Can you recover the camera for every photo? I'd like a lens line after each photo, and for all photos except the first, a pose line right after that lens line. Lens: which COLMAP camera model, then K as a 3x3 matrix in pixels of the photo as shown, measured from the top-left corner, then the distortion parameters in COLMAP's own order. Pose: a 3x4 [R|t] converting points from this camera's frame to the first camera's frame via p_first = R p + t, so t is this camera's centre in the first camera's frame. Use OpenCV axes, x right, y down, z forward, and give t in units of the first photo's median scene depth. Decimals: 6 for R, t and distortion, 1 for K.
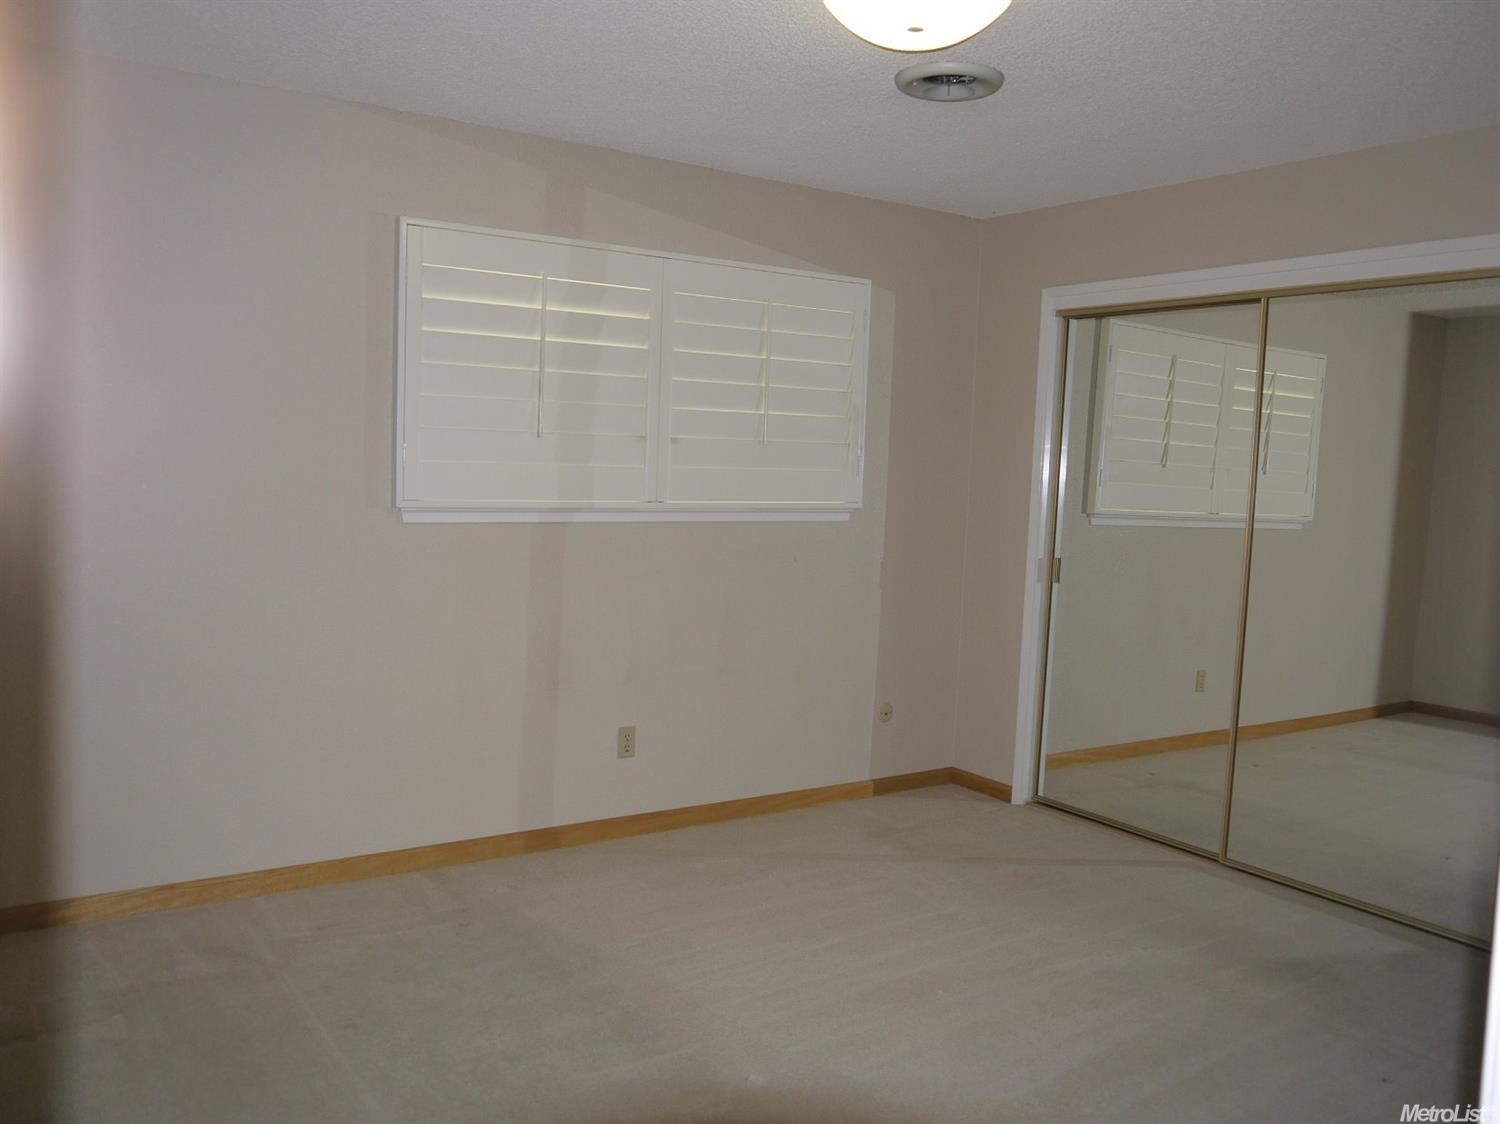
lens RADIAL K [[1204.8, 0, 750.9], [0, 1204.8, 545.5], [0, 0, 1]] dist [-0.007365, 0.001018]
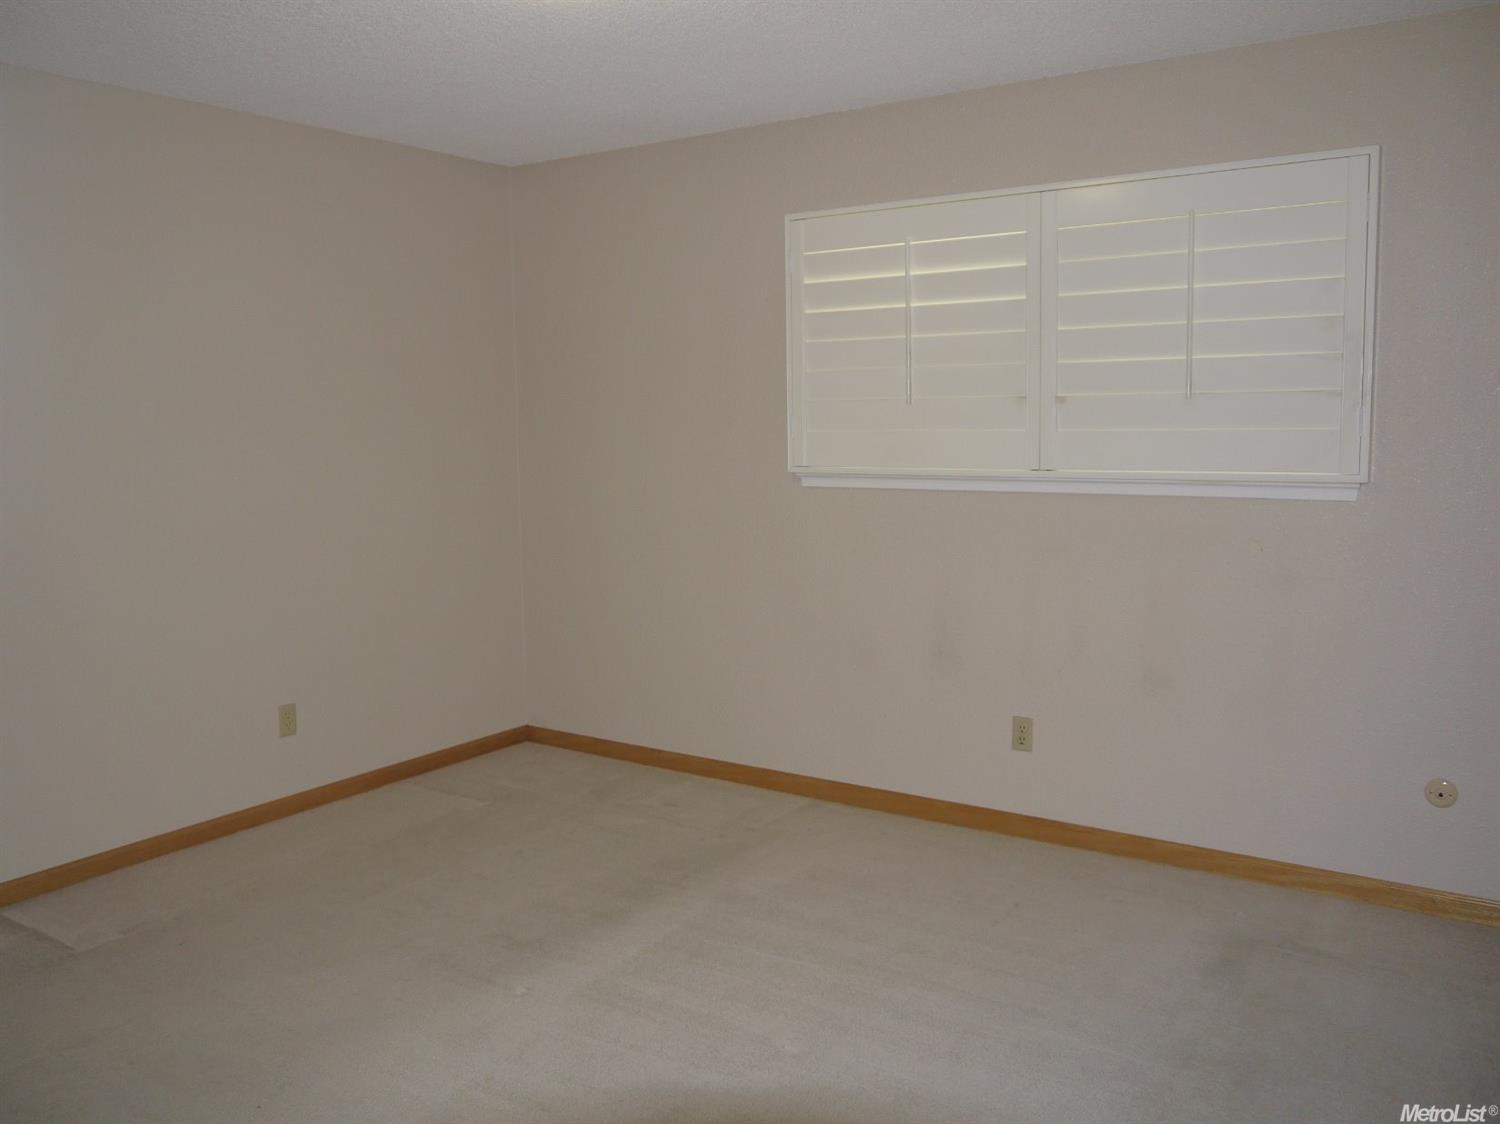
lens RADIAL K [[1253.4, 0, 750.0], [0, 1253.4, 562.0], [0, 0, 1]] dist [-0.009637, -0.000952]
pose [[0.378418, 0.068975, -0.923061, 0.694617], [-0.045786, 0.997394, 0.055759, -0.010372], [0.924502, 0.021163, 0.380590, 0.451755]]
